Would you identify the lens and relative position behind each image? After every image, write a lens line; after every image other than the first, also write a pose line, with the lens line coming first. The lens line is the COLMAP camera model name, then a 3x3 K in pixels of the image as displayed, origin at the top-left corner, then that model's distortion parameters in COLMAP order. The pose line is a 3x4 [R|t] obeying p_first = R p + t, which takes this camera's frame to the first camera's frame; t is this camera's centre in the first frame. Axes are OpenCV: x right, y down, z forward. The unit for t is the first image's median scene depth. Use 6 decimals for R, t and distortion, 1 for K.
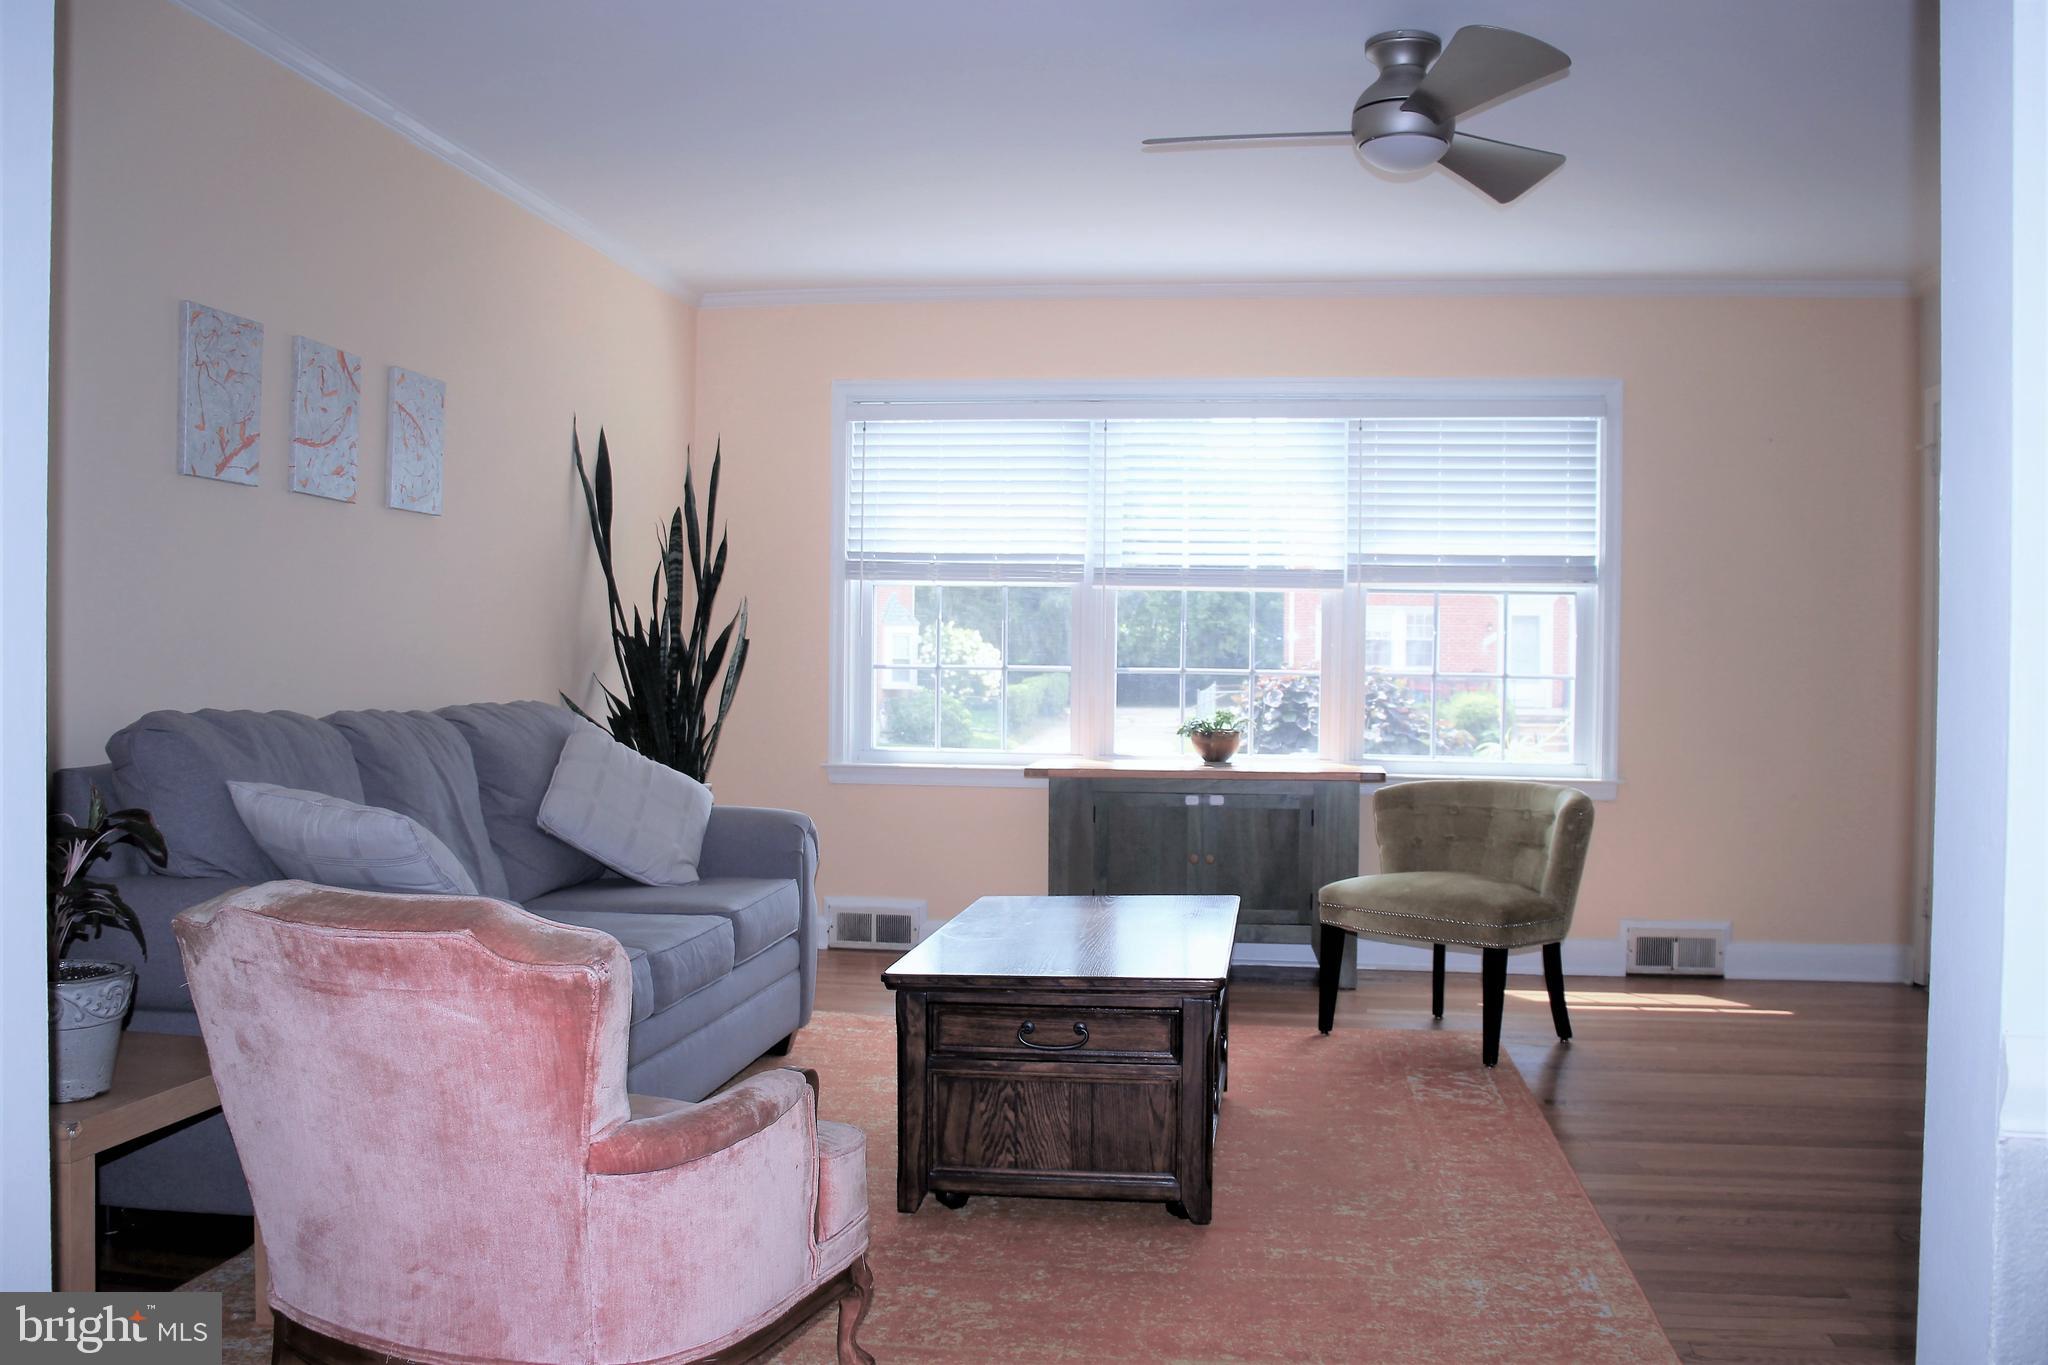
lens RADIAL K [[1818.9, 0, 1067.0], [0, 1818.9, 682.5], [0, 0, 1]] dist [-0.169663, 0.133348]
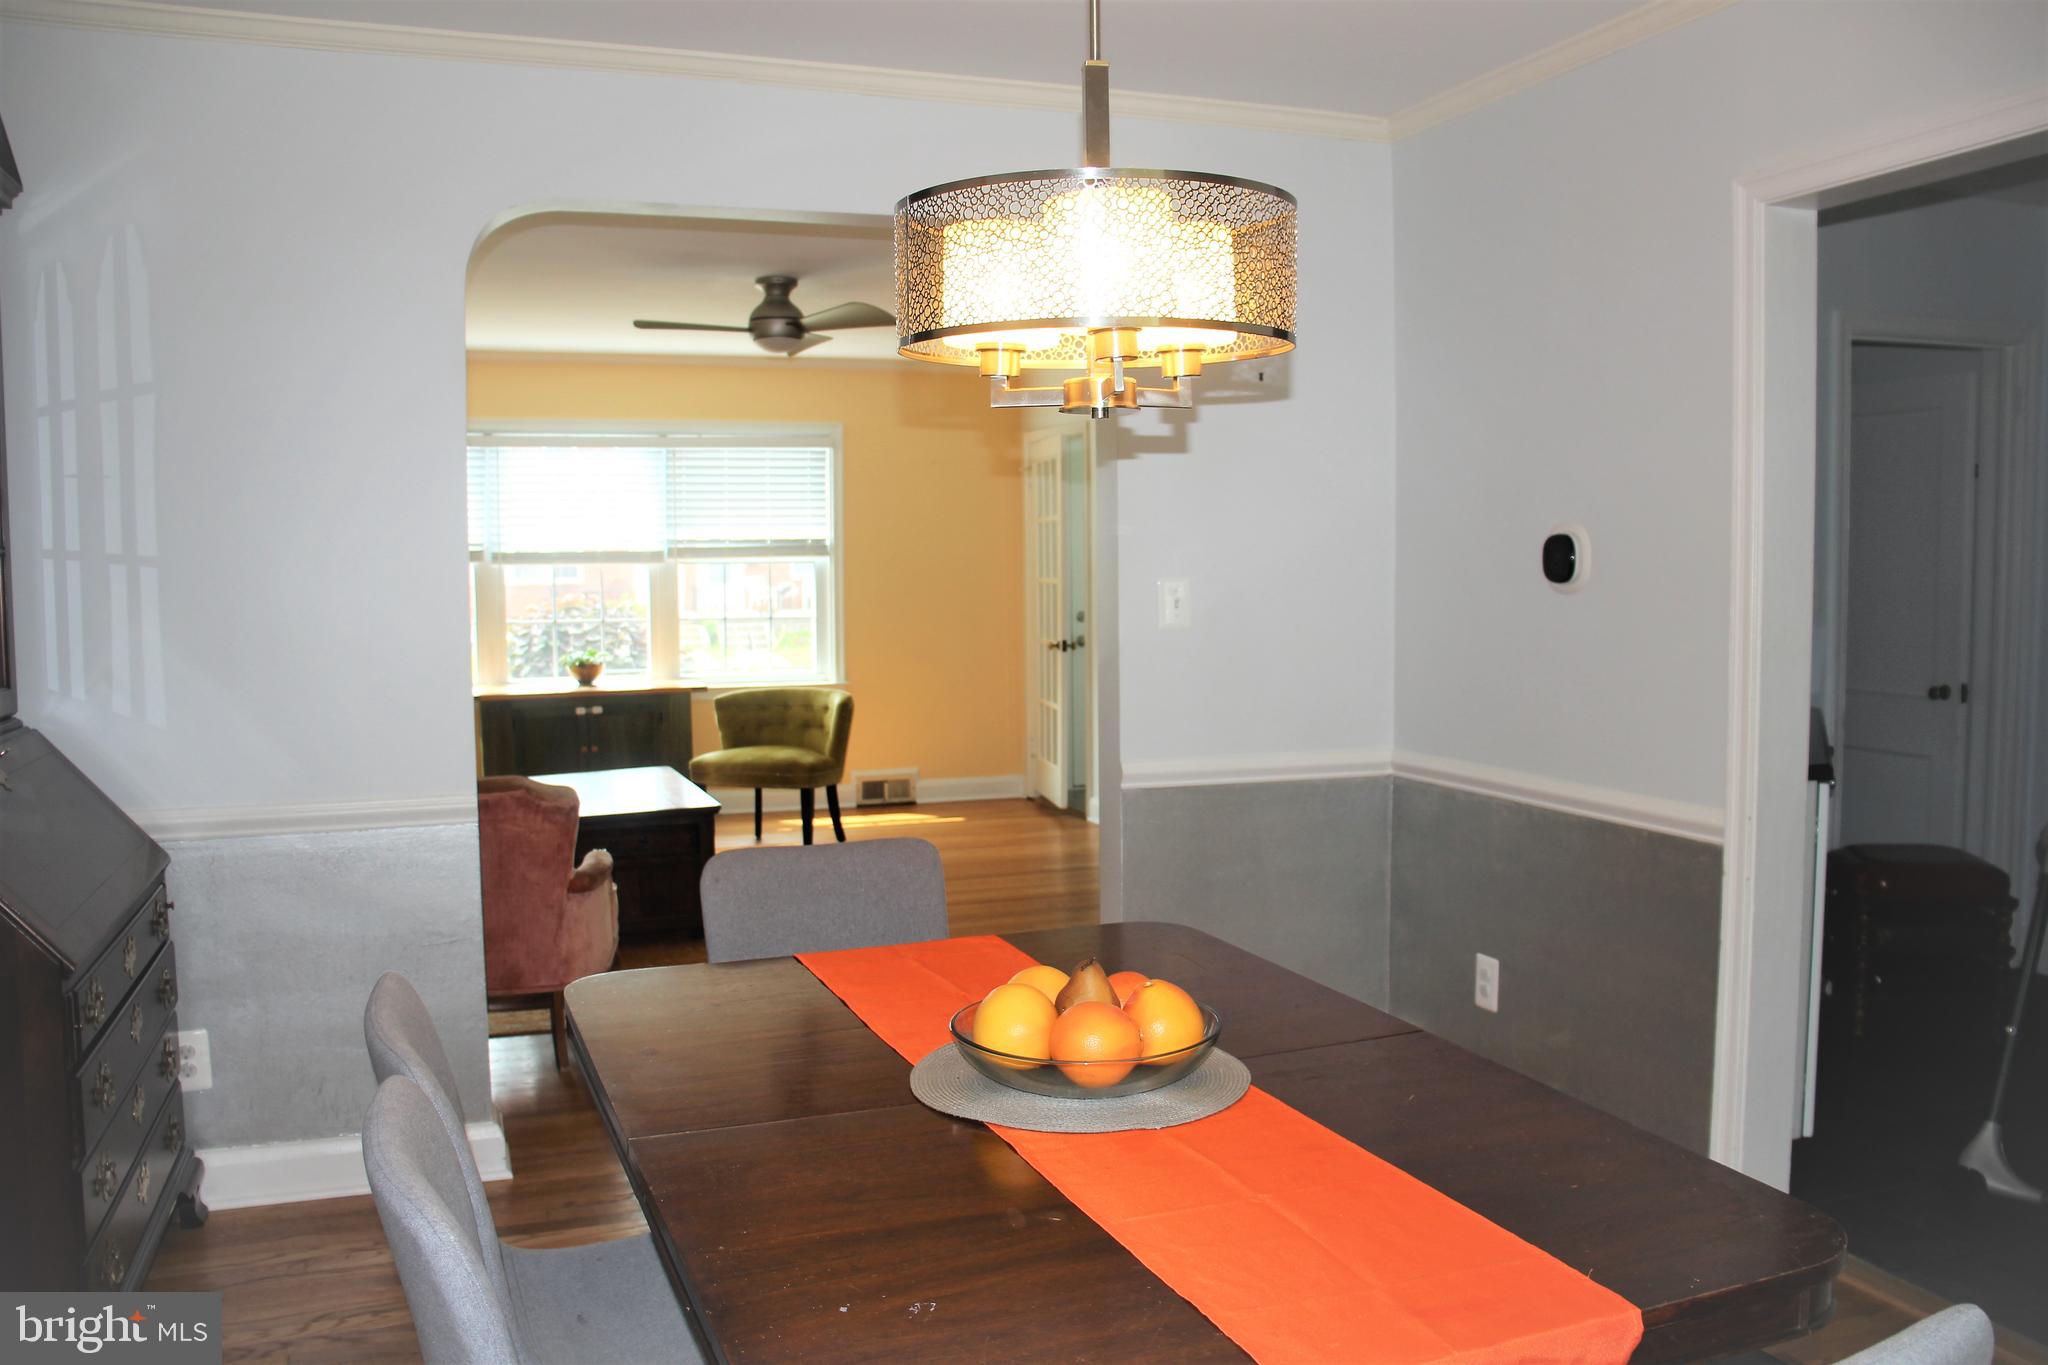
lens RADIAL K [[1708.6, 0, 1041.2], [0, 1708.6, 686.5], [0, 0, 1]] dist [-0.144781, 0.043622]
pose [[0.879784, -0.053338, 0.472372, -0.292517], [0.023348, 0.997334, 0.069130, -0.048750], [-0.474800, -0.049791, 0.878684, -0.462111]]
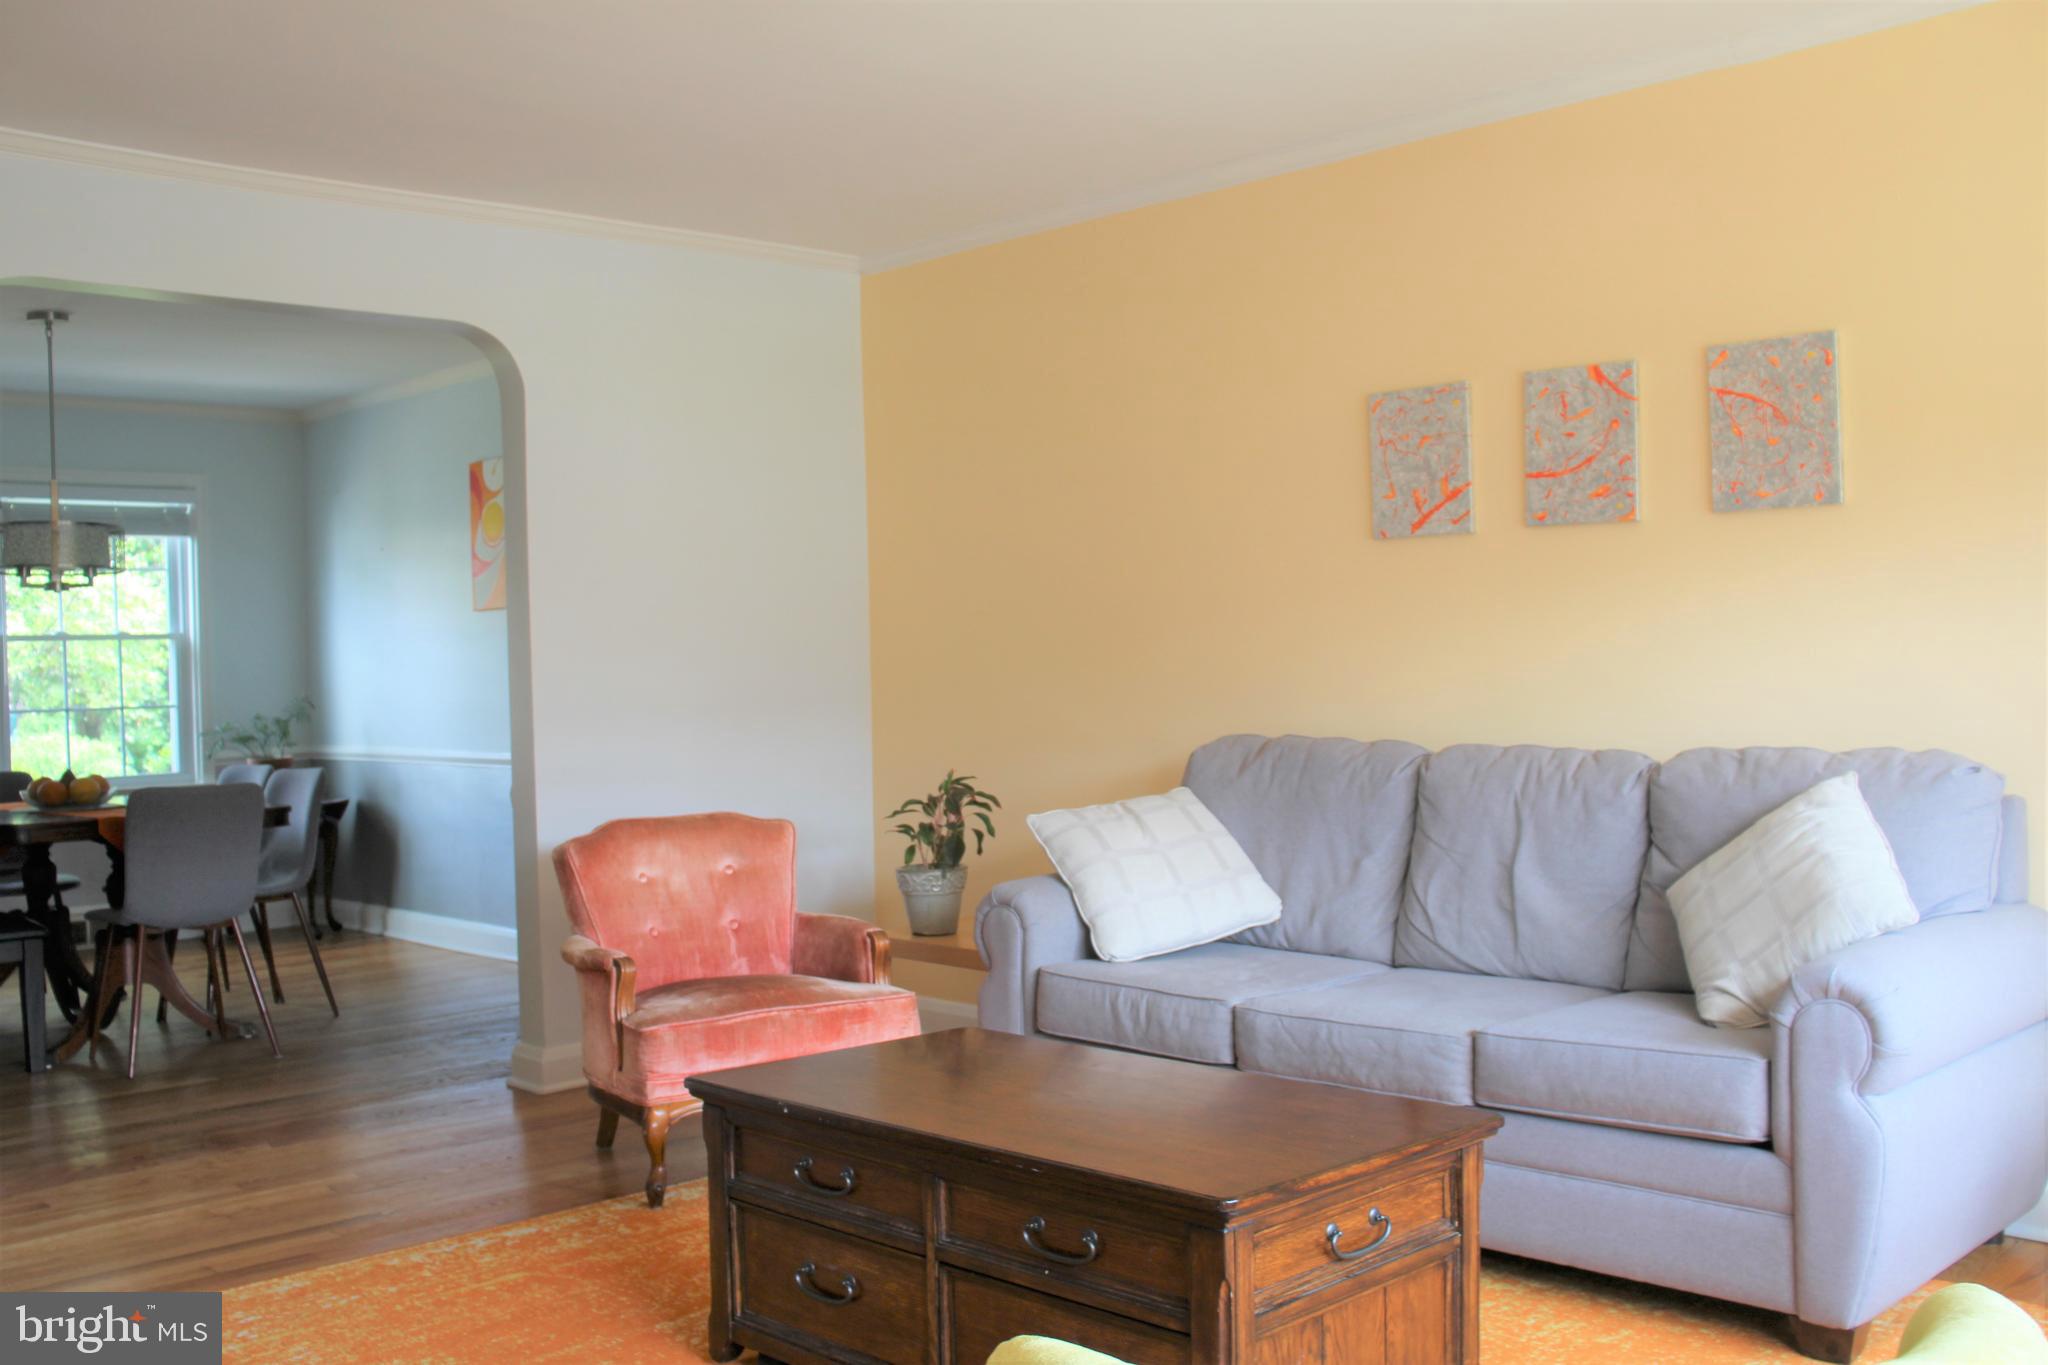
lens RADIAL K [[1916.6, 0, 1041.9], [0, 1916.6, 672.1], [0, 0, 1]] dist [-0.084832, 0.000000]
pose [[-0.603862, 0.002003, -0.797086, 0.459594], [0.006824, 0.999973, -0.002657, -0.018165], [0.797060, -0.007043, -0.603860, 1.096584]]
